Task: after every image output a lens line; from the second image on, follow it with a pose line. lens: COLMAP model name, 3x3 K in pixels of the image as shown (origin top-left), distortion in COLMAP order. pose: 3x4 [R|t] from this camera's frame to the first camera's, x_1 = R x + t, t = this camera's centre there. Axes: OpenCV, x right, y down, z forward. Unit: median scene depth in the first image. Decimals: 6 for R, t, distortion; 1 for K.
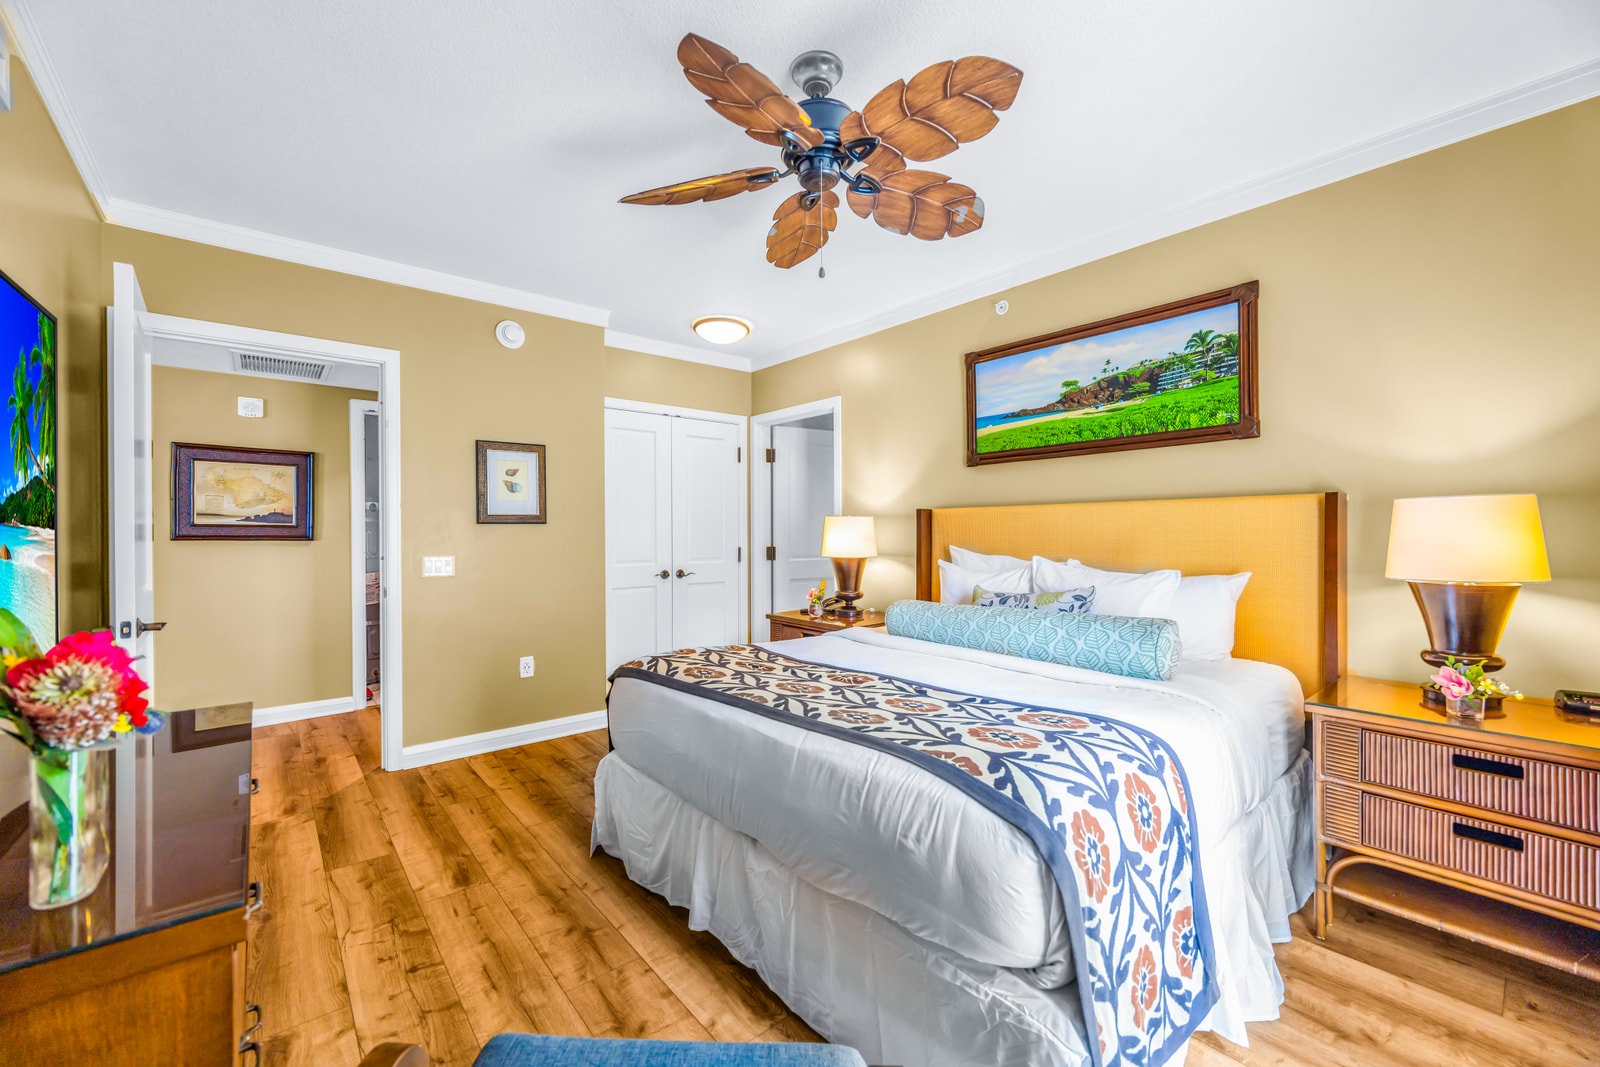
lens RADIAL K [[650.0, 0, 796.2], [0, 650.0, 535.4], [0, 0, 1]] dist [0.000700, 0.000071]
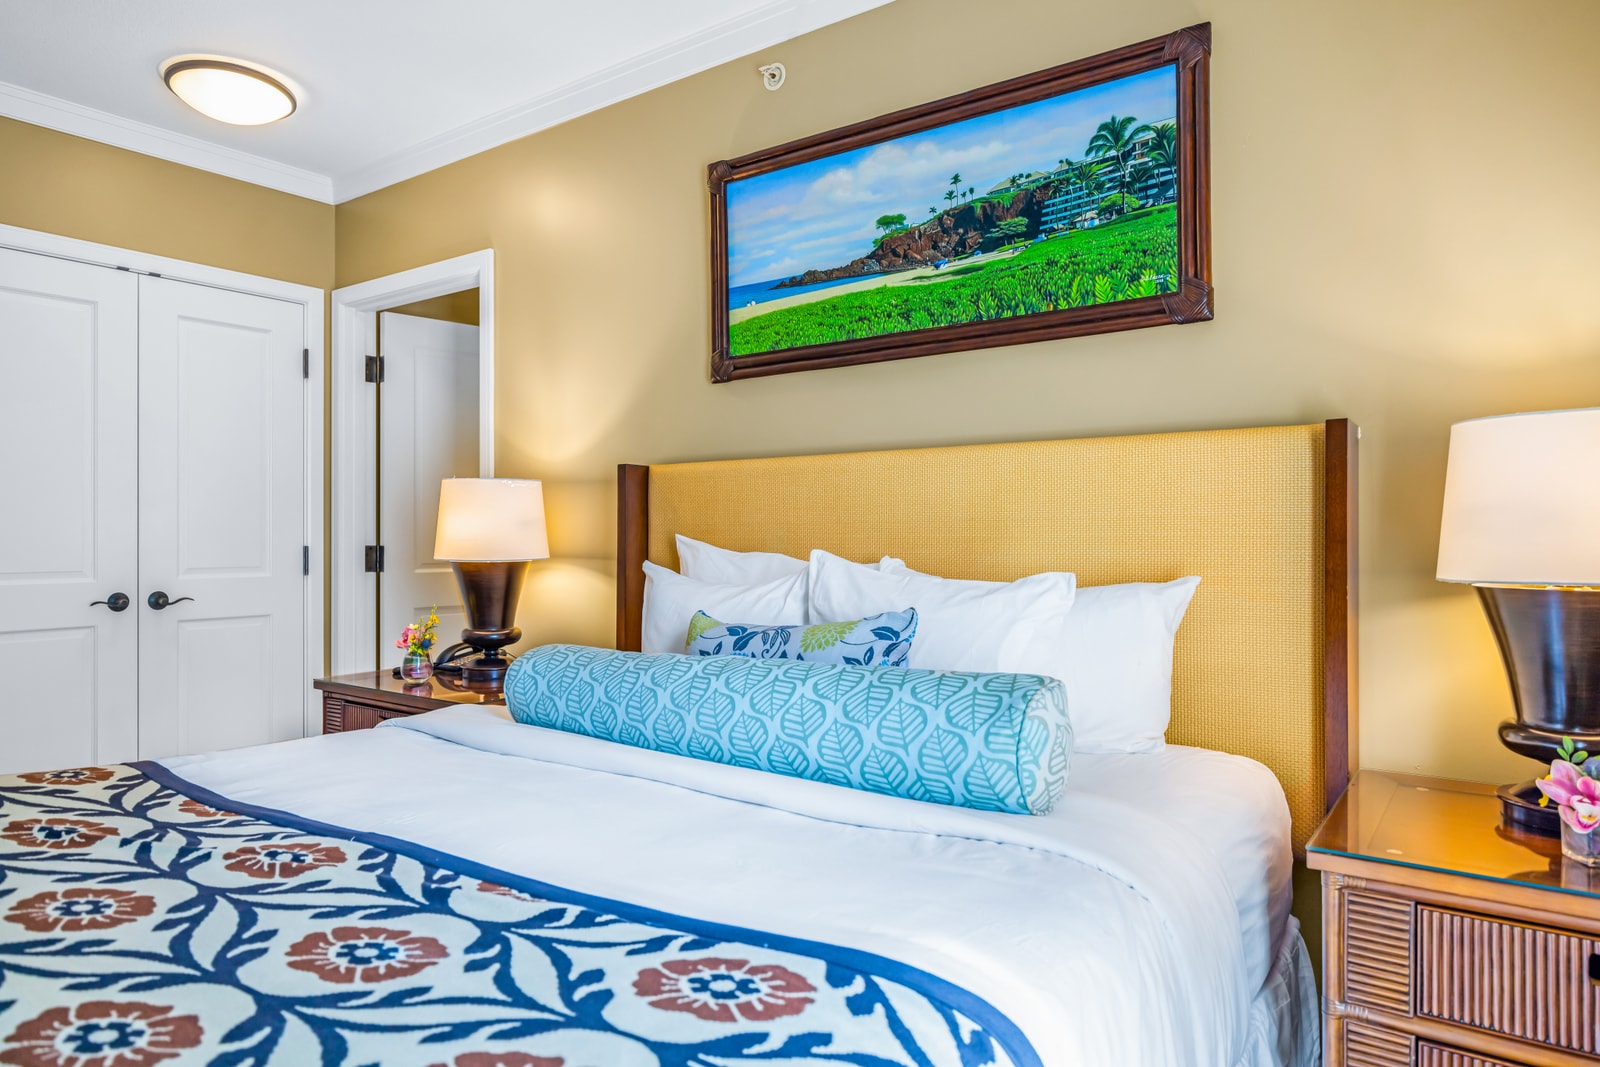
lens RADIAL K [[1020.3, 0, 800.0], [0, 1020.3, 533.5], [0, 0, 1]] dist [-0.001076, 0.000251]
pose [[0.968846, 0.003361, 0.247641, 0.166788], [-0.001608, 0.999972, -0.007281, 0.025186], [-0.247659, 0.006656, 0.968824, 0.255737]]
